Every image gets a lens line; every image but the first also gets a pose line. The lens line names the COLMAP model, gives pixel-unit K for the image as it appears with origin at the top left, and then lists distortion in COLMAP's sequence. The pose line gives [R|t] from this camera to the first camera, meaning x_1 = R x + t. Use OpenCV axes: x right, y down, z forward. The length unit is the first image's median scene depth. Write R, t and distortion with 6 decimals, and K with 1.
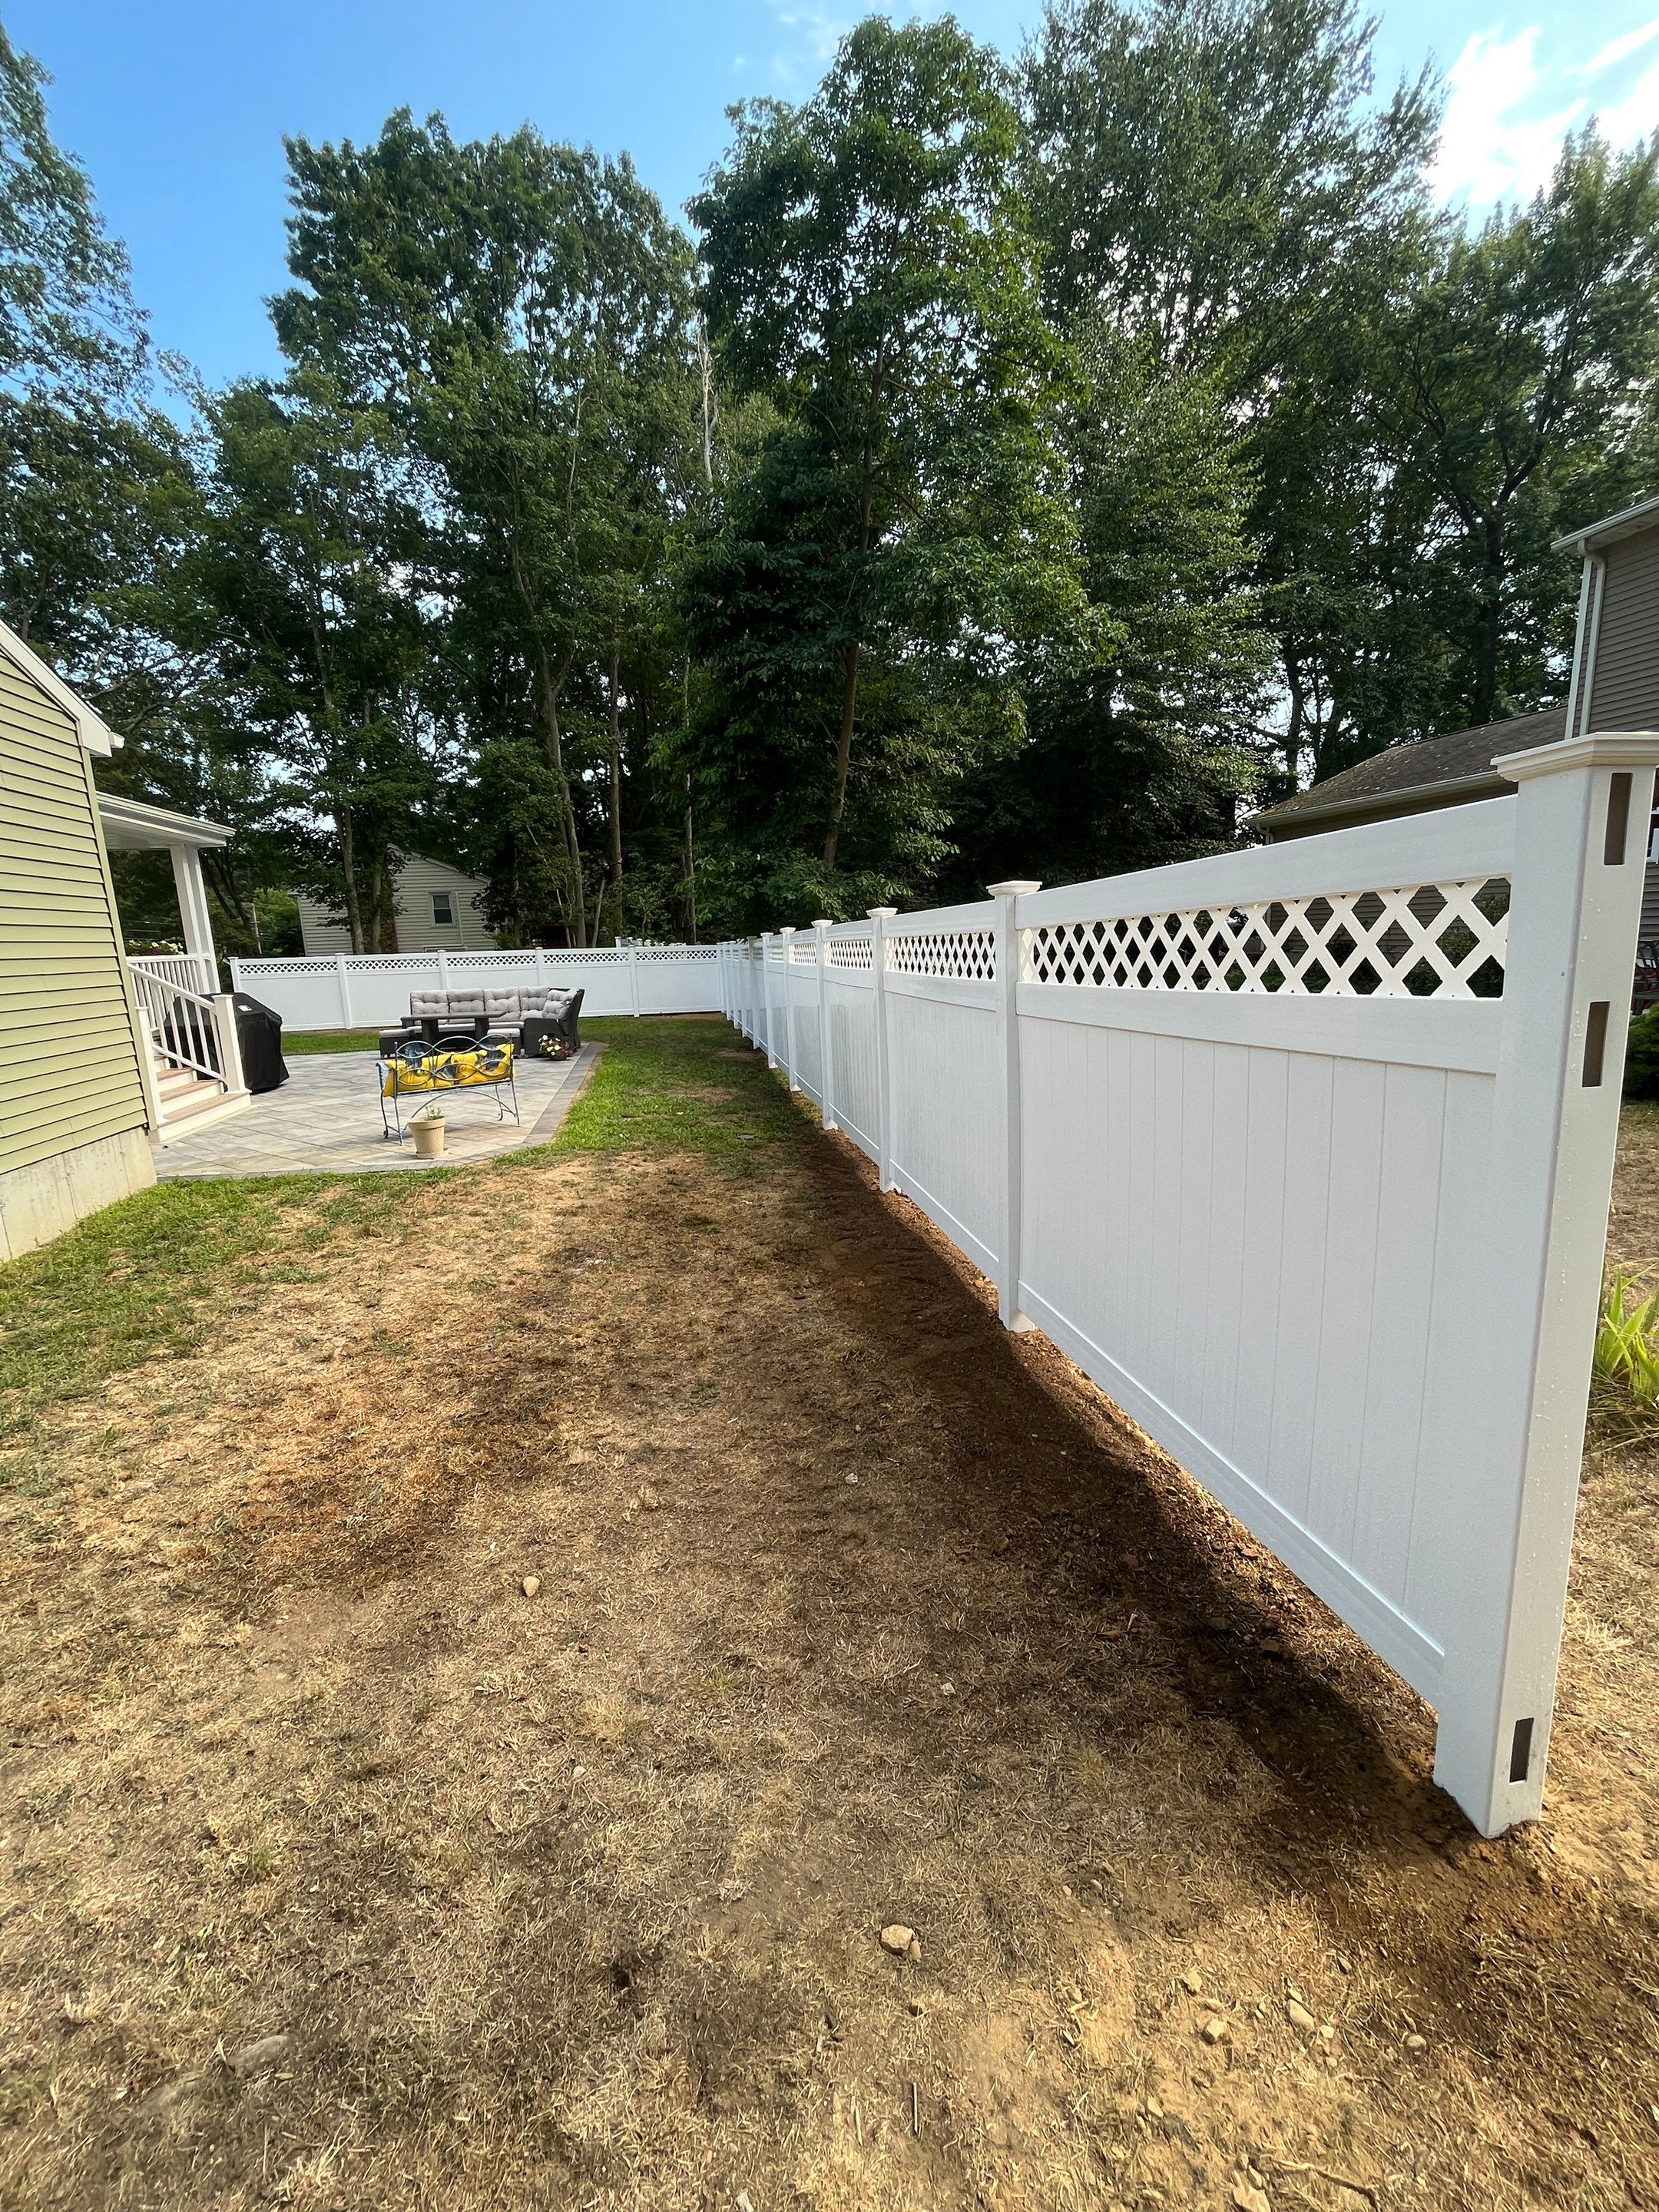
lens RADIAL K [[887.1, 0, 829.5], [0, 887.1, 1106.0], [0, 0, 1]] dist [-0.003460, -0.000588]
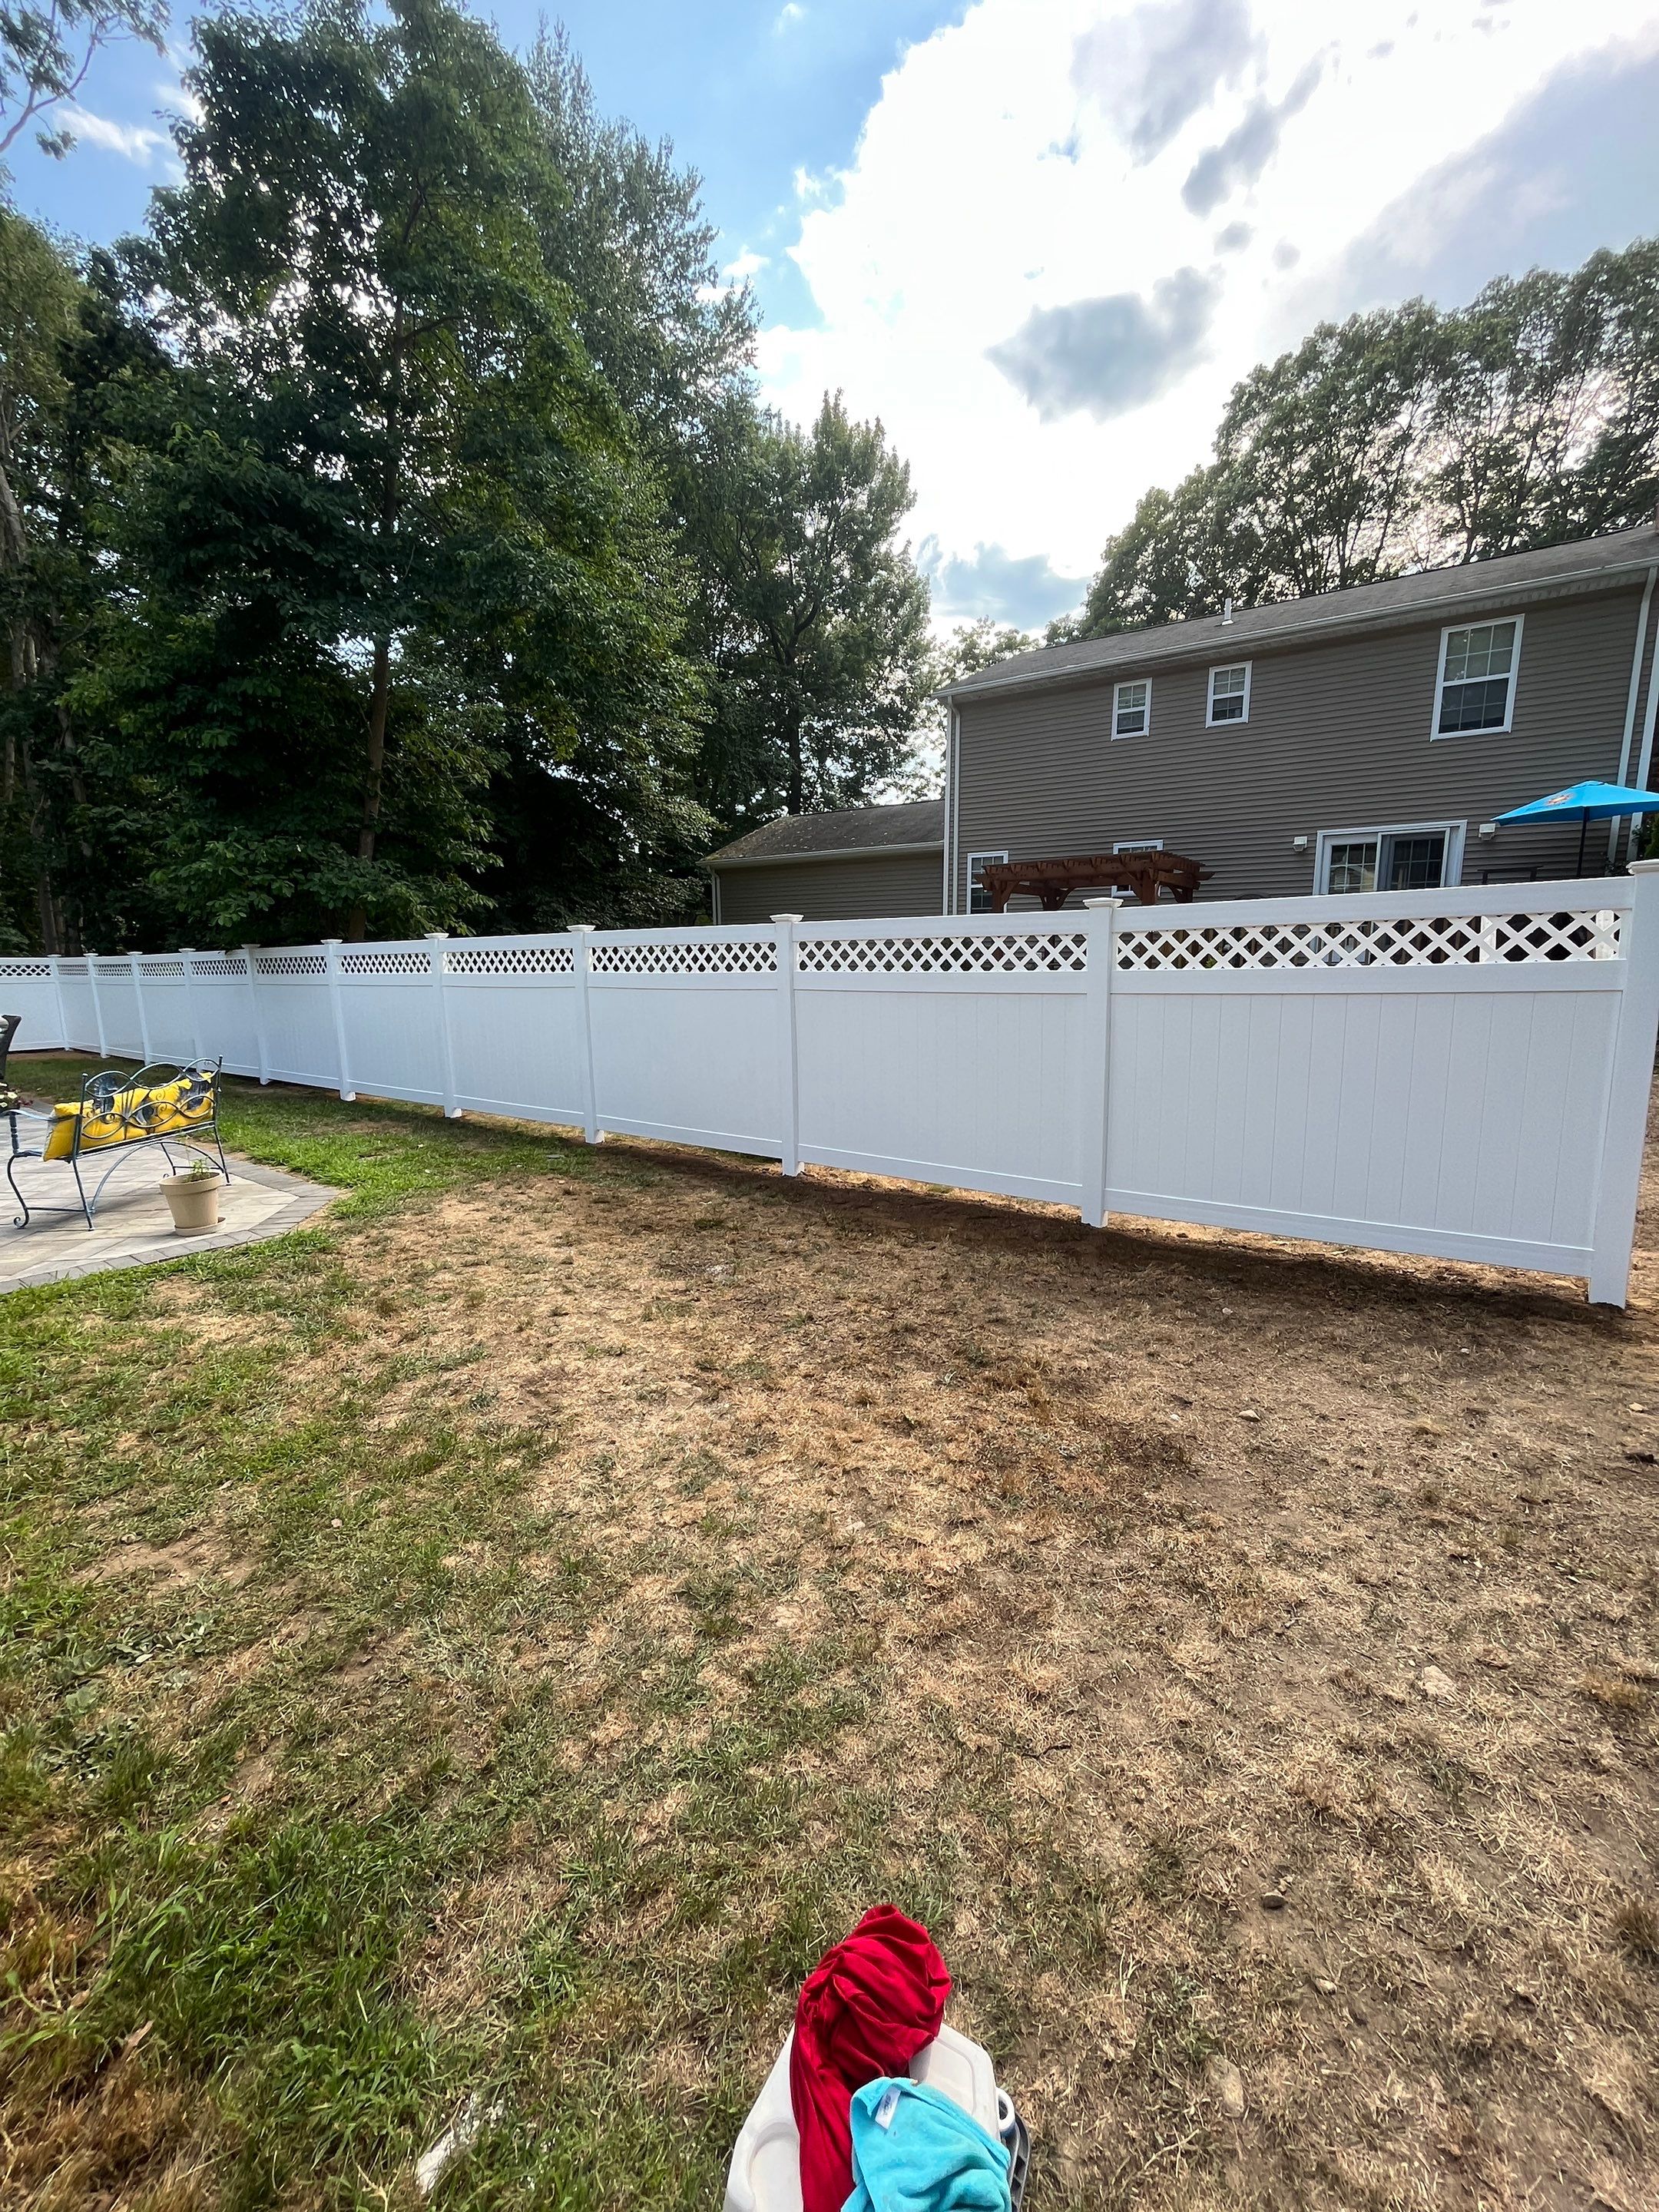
lens RADIAL K [[887.1, 0, 829.5], [0, 887.1, 1106.0], [0, 0, 1]] dist [-0.003460, -0.000588]
pose [[0.730282, -0.084737, 0.677870, -0.723951], [0.108941, 0.994024, 0.006894, 0.010931], [-0.674403, 0.068813, 0.735149, 0.199121]]
